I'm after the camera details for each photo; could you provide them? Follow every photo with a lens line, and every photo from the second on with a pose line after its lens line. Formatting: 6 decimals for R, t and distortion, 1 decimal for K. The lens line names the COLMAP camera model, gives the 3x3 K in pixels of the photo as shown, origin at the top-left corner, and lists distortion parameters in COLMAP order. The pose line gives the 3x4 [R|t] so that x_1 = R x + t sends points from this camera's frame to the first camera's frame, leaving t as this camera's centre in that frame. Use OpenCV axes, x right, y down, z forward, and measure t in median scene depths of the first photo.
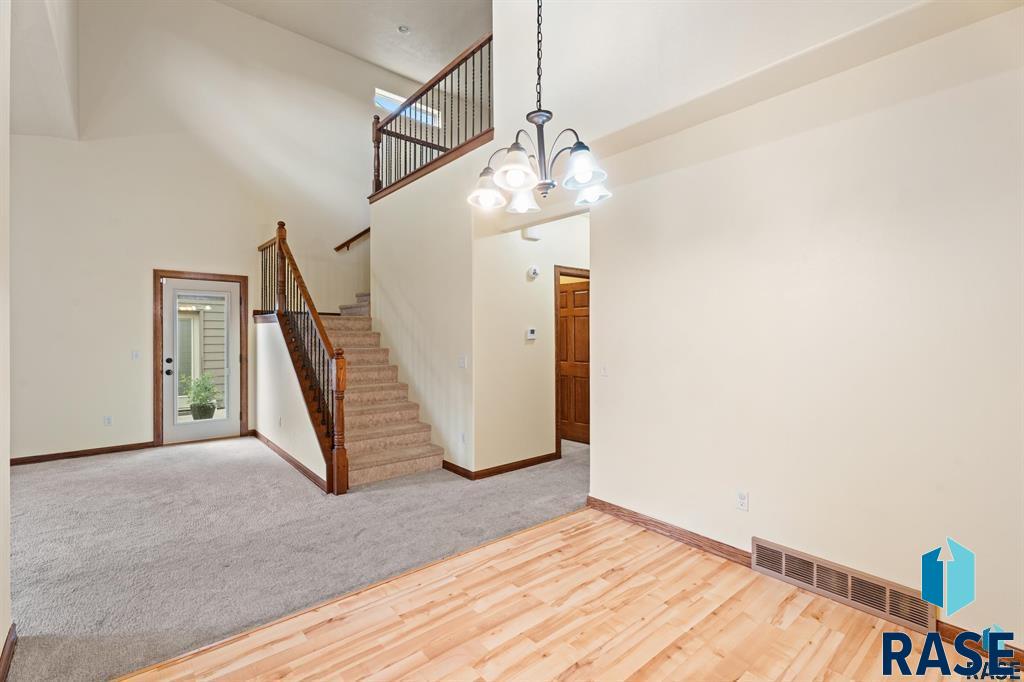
lens RADIAL K [[454.6, 0, 512.1], [0, 454.6, 333.0], [0, 0, 1]] dist [0.001340, 0.000472]
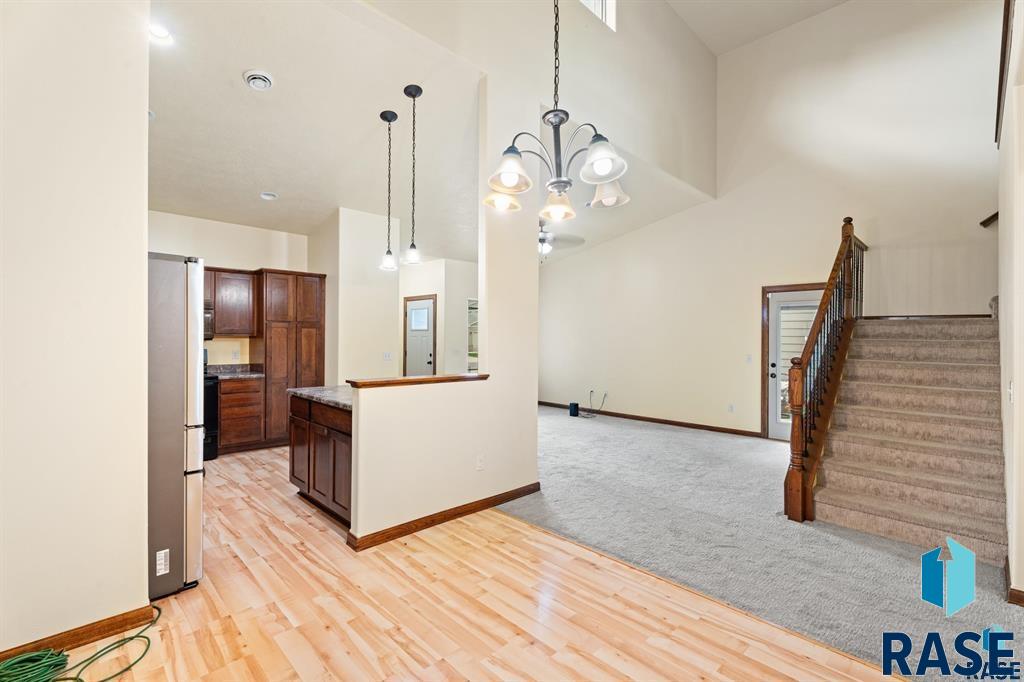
lens RADIAL K [[454.6, 0, 513.7], [0, 454.6, 343.7], [0, 0, 1]] dist [0.001340, 0.000472]
pose [[0.076498, 0.008319, -0.997035, 0.671617], [-0.006710, 0.999947, 0.007829, 0.004330], [0.997047, 0.006091, 0.076550, 0.537313]]
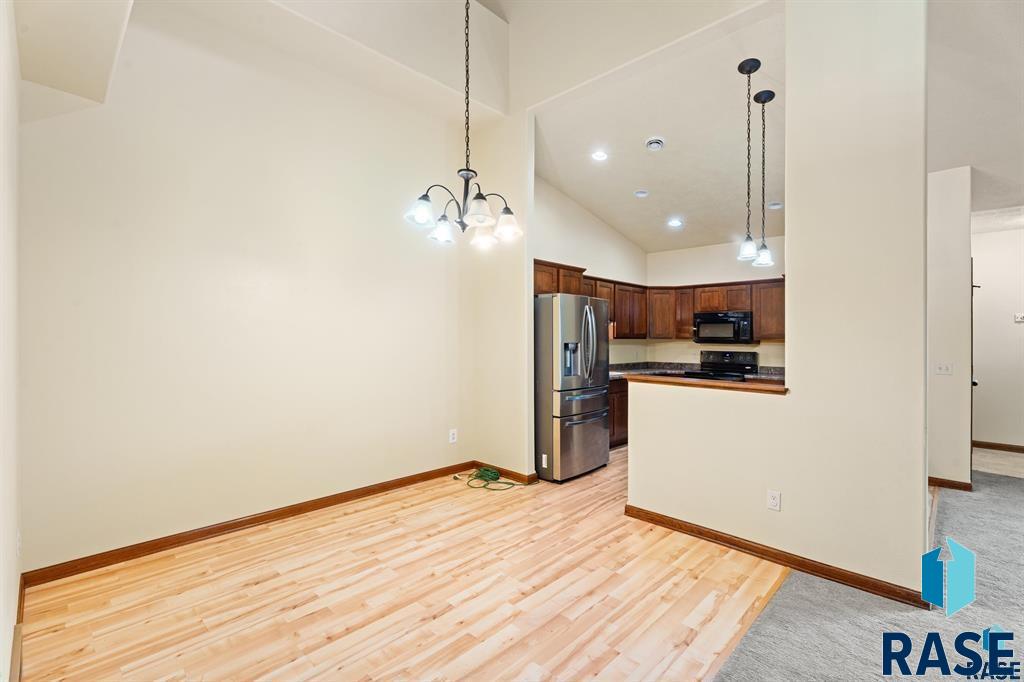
lens RADIAL K [[454.6, 0, 506.0], [0, 454.6, 340.9], [0, 0, 1]] dist [0.001340, 0.000472]
pose [[-0.996273, -0.012863, -0.085290, 0.047121], [-0.013004, 0.999915, 0.001097, 0.008799], [0.085268, 0.002202, -0.996356, 1.508990]]
